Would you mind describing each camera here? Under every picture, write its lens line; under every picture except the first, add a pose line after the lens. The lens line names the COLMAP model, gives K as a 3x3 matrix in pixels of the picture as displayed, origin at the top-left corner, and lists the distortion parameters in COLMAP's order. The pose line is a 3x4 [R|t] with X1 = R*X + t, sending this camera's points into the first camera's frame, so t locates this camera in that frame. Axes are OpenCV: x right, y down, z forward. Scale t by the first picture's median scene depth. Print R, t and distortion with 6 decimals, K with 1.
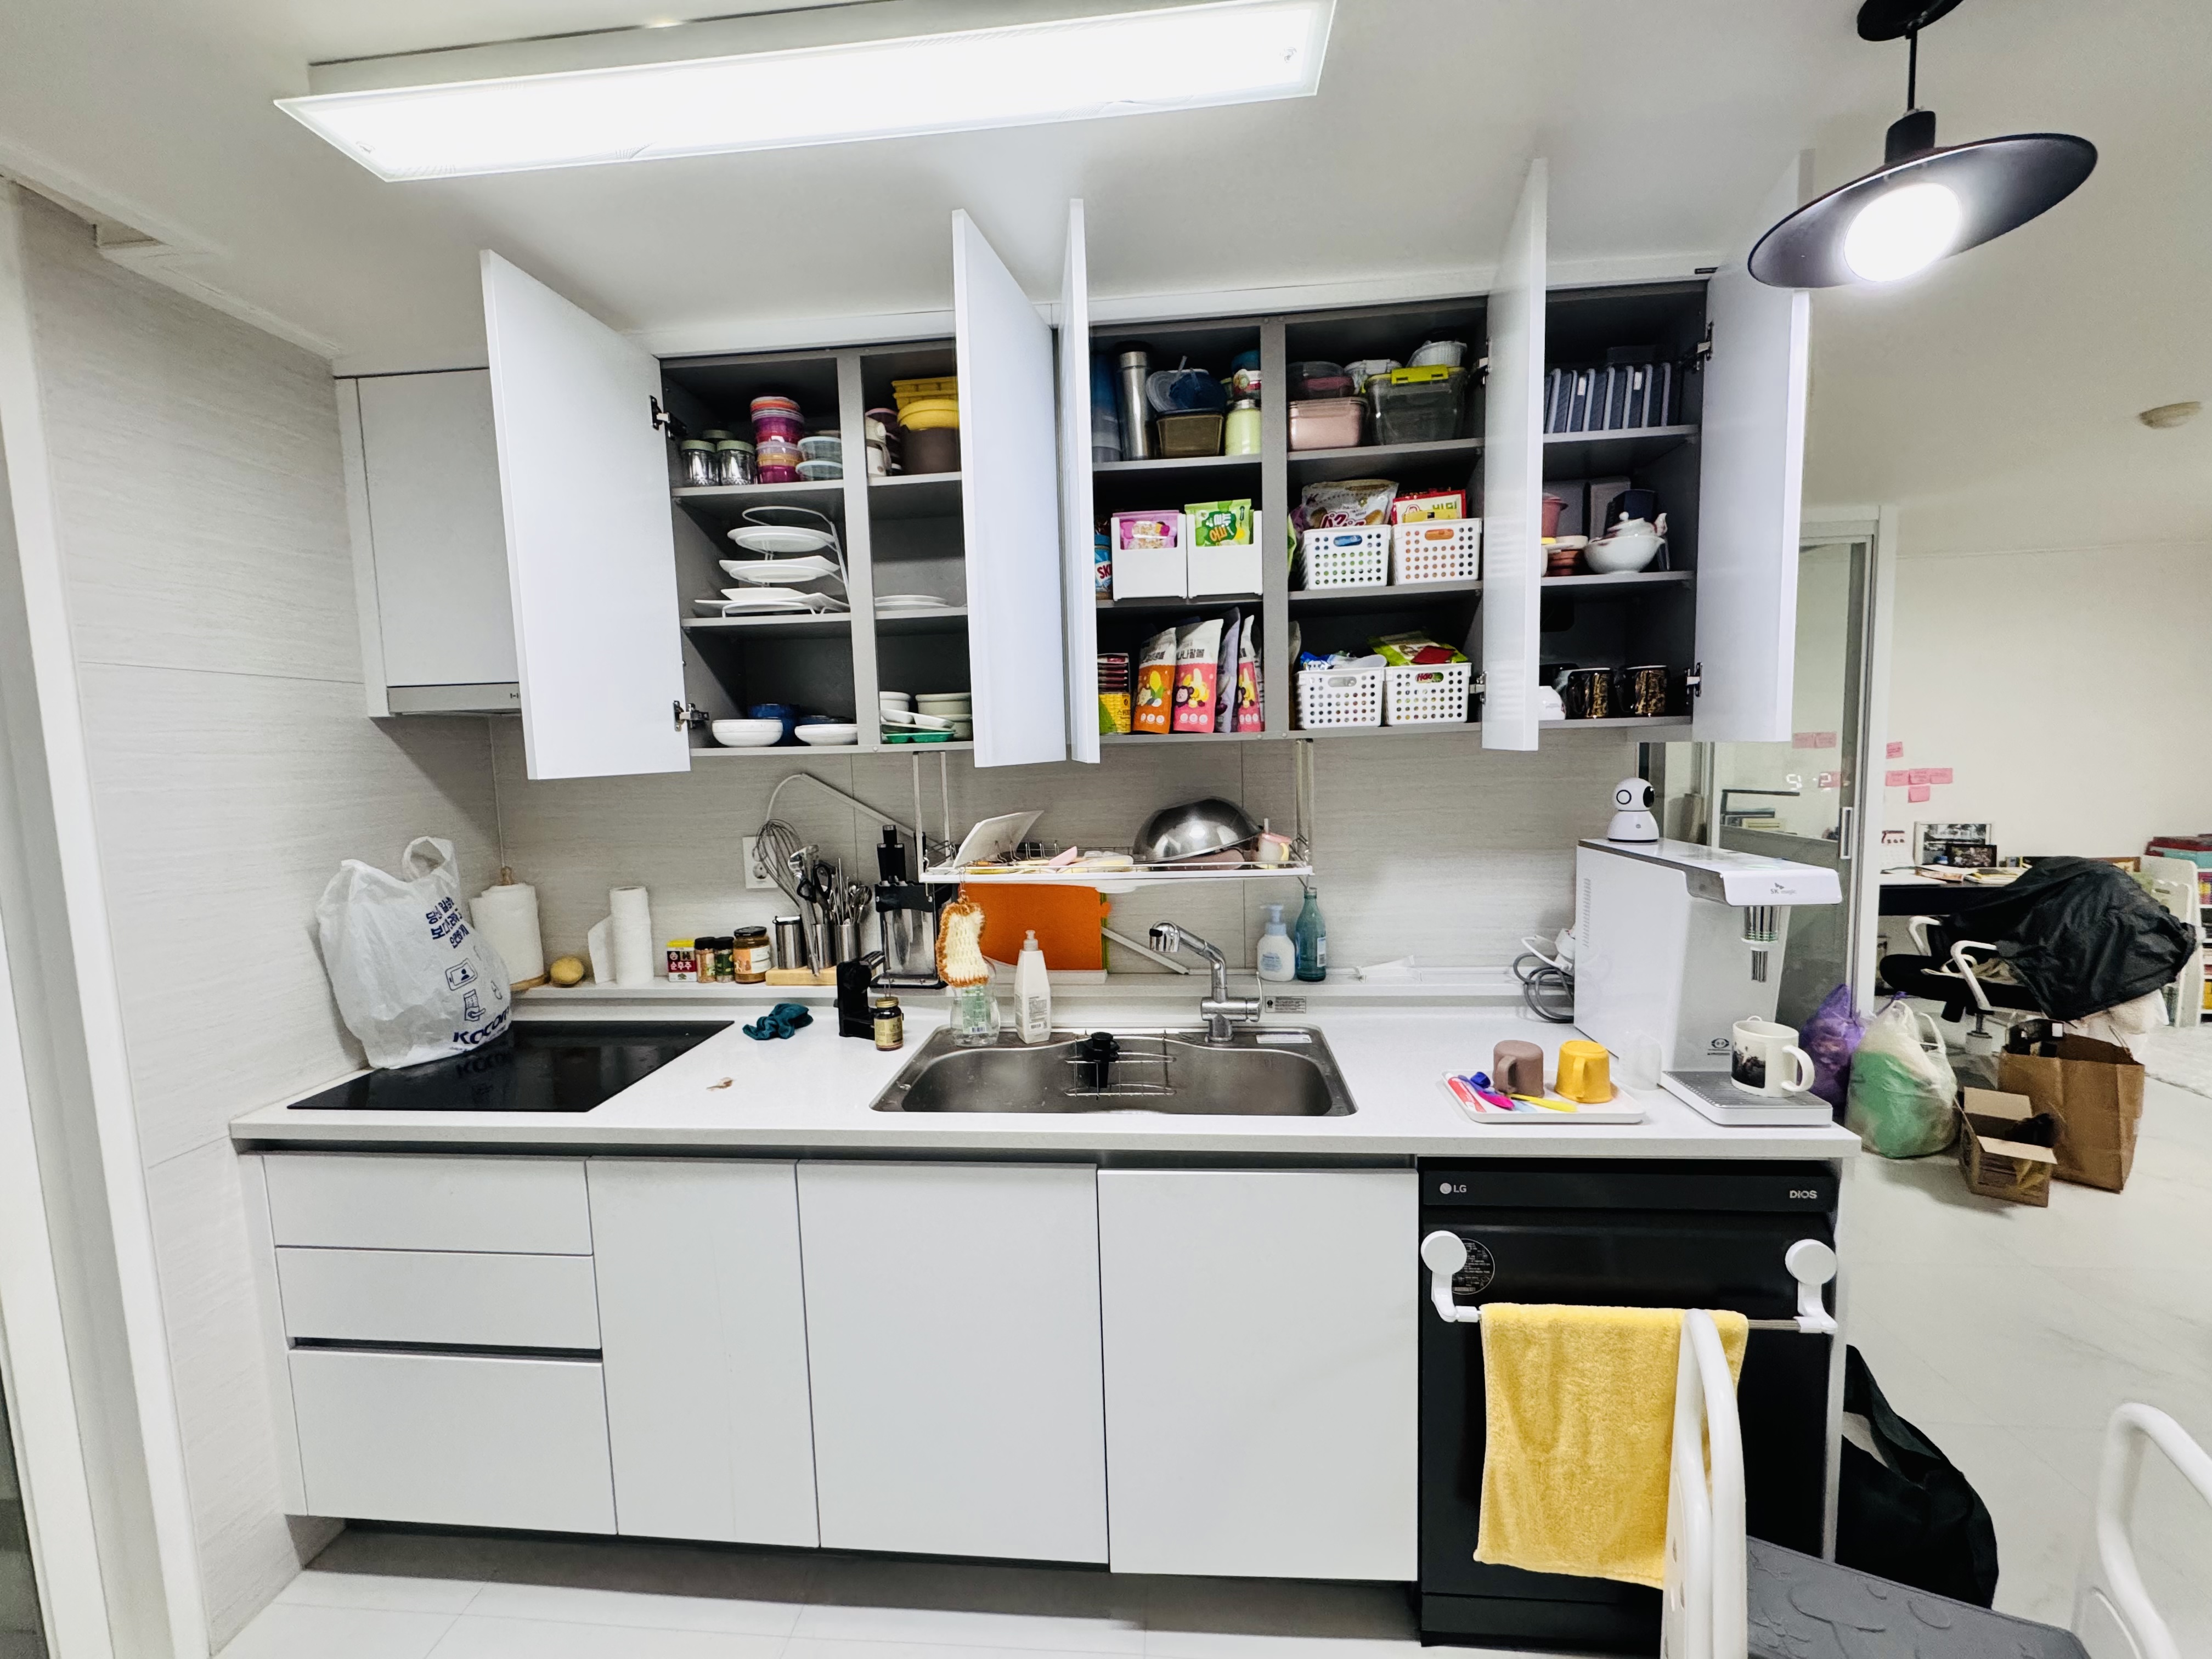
lens RADIAL K [[888.3, 0, 1109.2], [0, 888.3, 832.7], [0, 0, 1]] dist [0.000065, -0.000008]
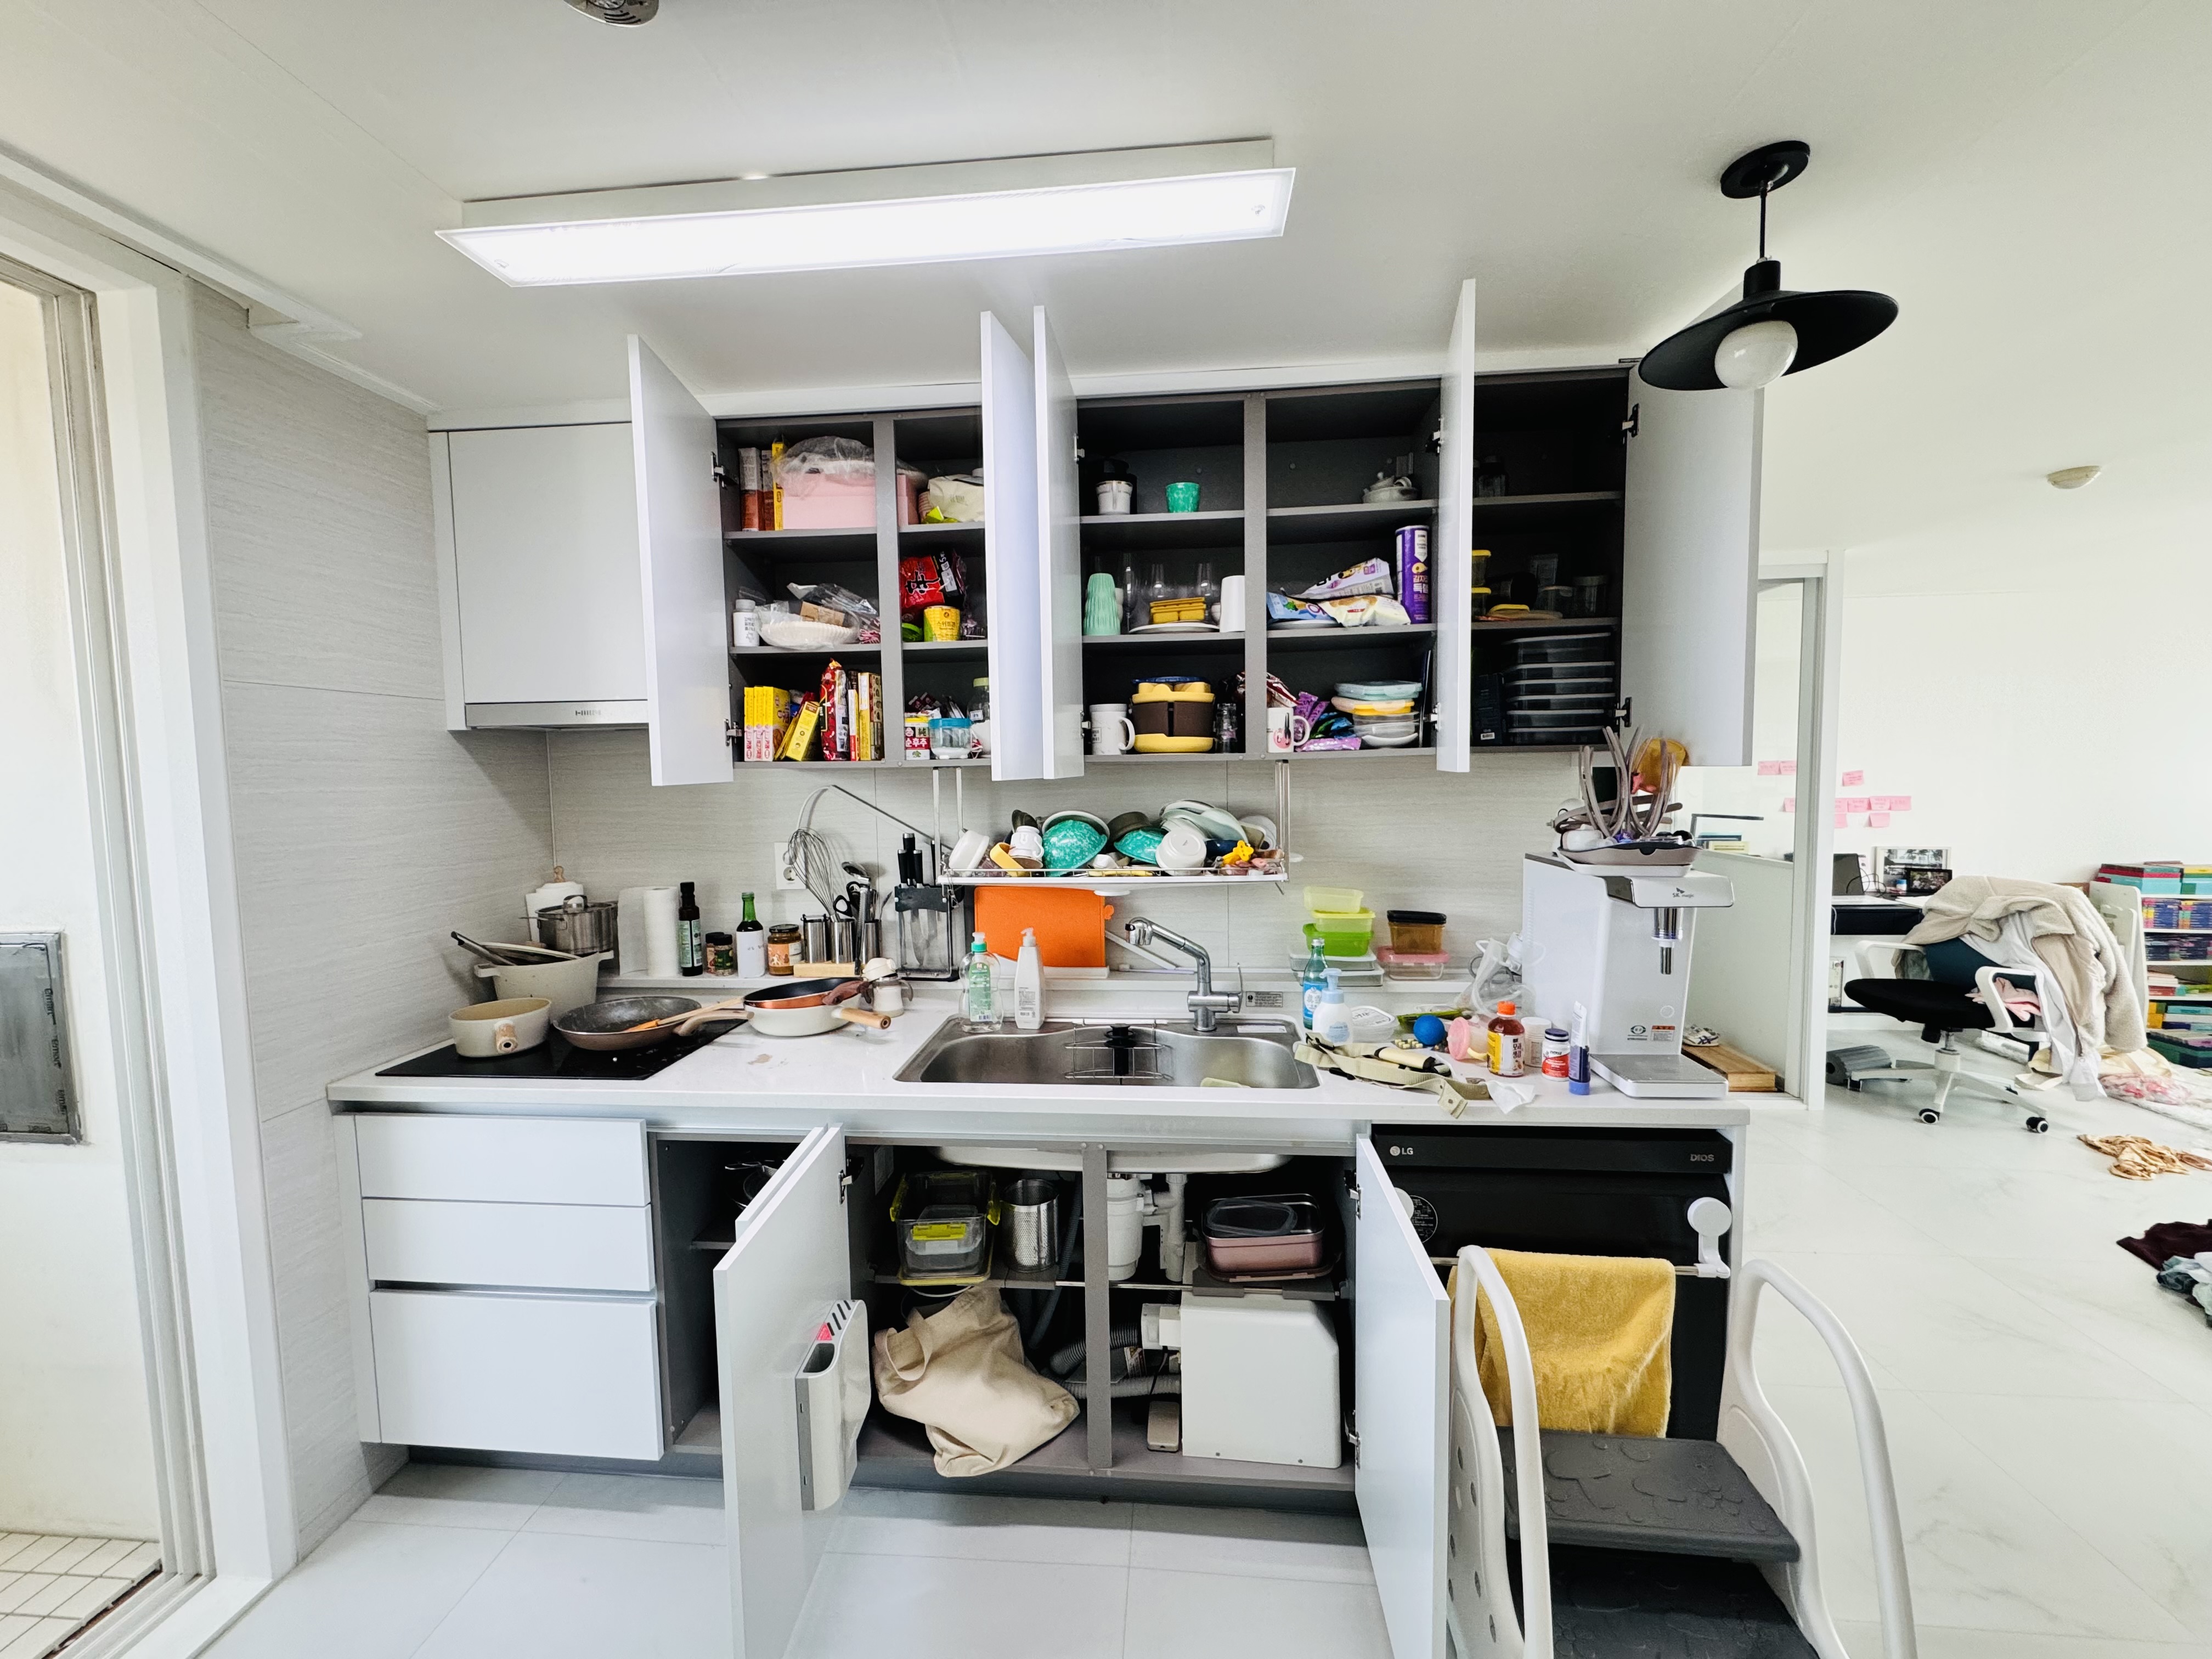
lens RADIAL K [[888.2, 0, 1103.9], [0, 888.2, 828.1], [0, 0, 1]] dist [0.000085, 0.000034]
pose [[0.999903, 0.013012, -0.005011, 0.001566], [-0.013142, 0.999551, -0.026933, 0.014109], [0.004658, 0.026996, 0.999625, -0.123866]]
